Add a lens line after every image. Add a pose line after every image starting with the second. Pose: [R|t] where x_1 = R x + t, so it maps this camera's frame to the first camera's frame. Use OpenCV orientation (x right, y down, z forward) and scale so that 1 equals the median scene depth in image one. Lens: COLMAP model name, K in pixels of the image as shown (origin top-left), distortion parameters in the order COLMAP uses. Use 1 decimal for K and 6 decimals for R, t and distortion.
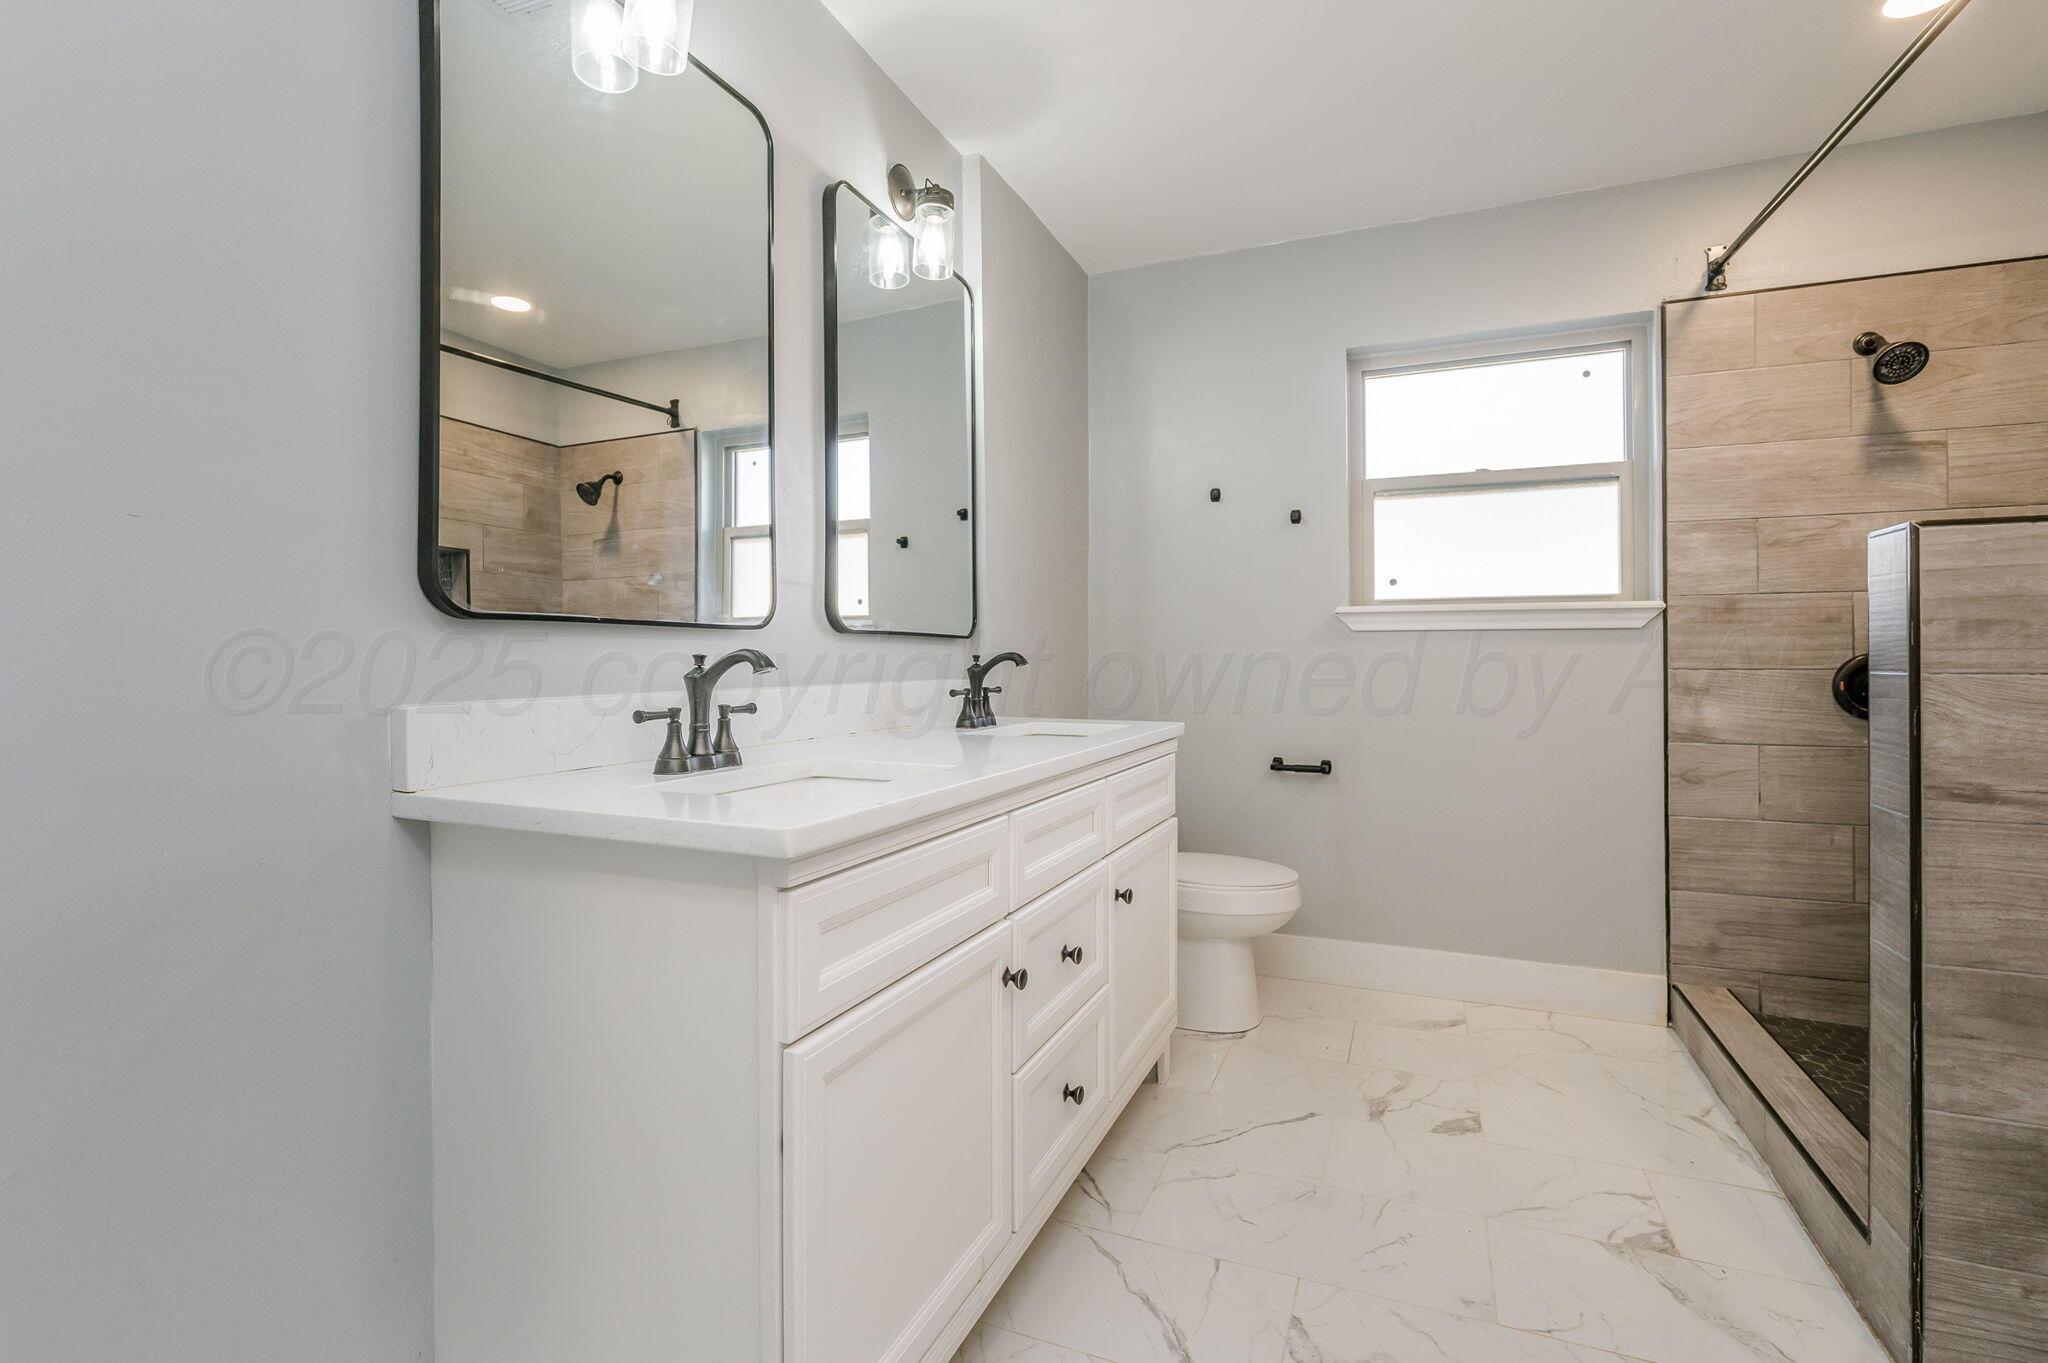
lens RADIAL K [[929.2, 0, 1023.1], [0, 929.2, 670.3], [0, 0, 1]] dist [-0.001839, 0.000447]
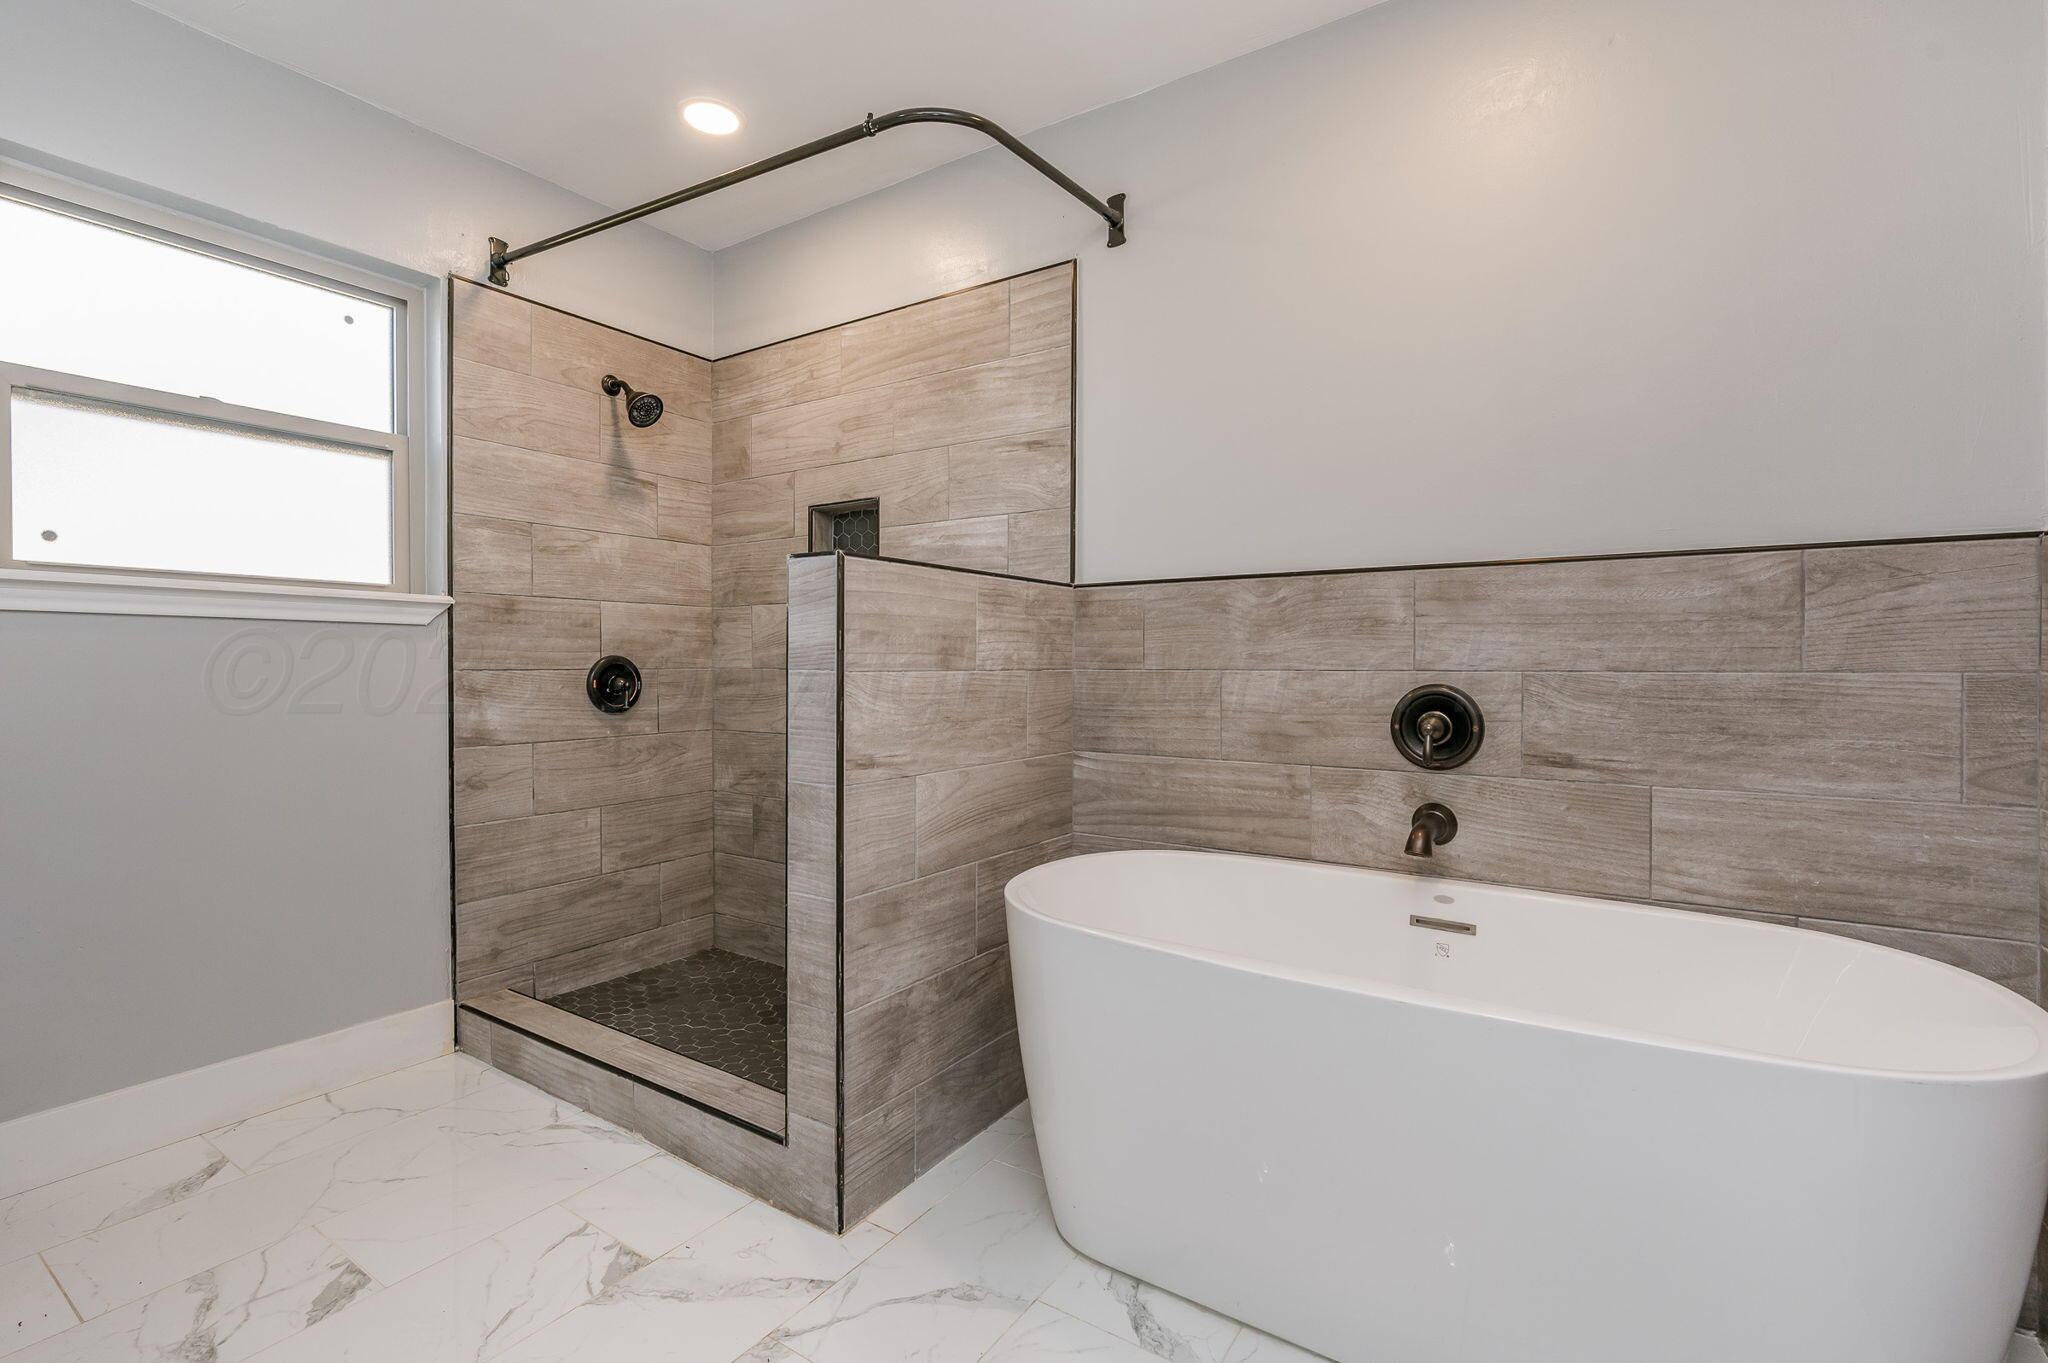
lens RADIAL K [[929.2, 0, 1022.7], [0, 929.2, 677.1], [0, 0, 1]] dist [-0.001839, 0.000447]
pose [[0.187283, -0.012730, 0.982224, -0.121043], [0.006666, 0.999909, 0.011688, -0.001349], [-0.982283, 0.004358, 0.187351, 0.273726]]
